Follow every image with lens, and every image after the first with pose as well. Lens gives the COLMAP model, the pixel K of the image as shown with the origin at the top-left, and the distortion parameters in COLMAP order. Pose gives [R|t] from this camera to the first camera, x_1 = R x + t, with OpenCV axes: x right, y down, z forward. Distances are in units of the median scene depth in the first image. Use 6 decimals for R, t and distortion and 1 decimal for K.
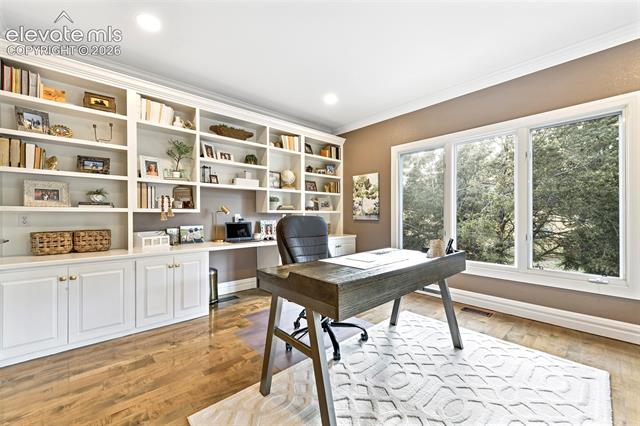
lens RADIAL K [[259.8, 0, 320.4], [0, 259.8, 214.6], [0, 0, 1]] dist [-0.001223, -0.000181]
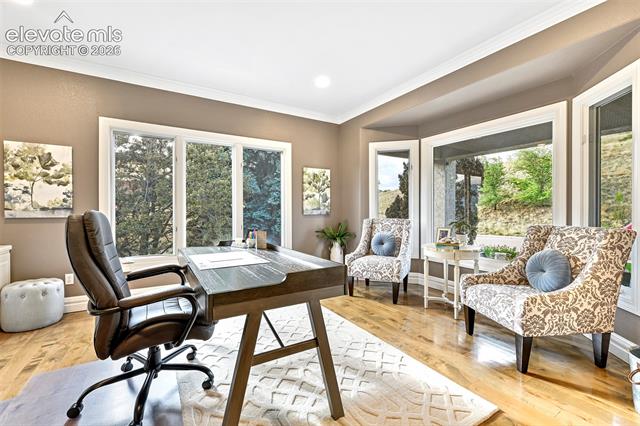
lens RADIAL K [[264.0, 0, 320.0], [0, 264.0, 211.2], [0, 0, 1]] dist [-0.000261, -0.000068]
pose [[0.180100, -0.003593, 0.983642, -0.325152], [-0.000670, 0.999993, 0.003776, 0.001330], [-0.983648, -0.001339, 0.180096, 0.241471]]
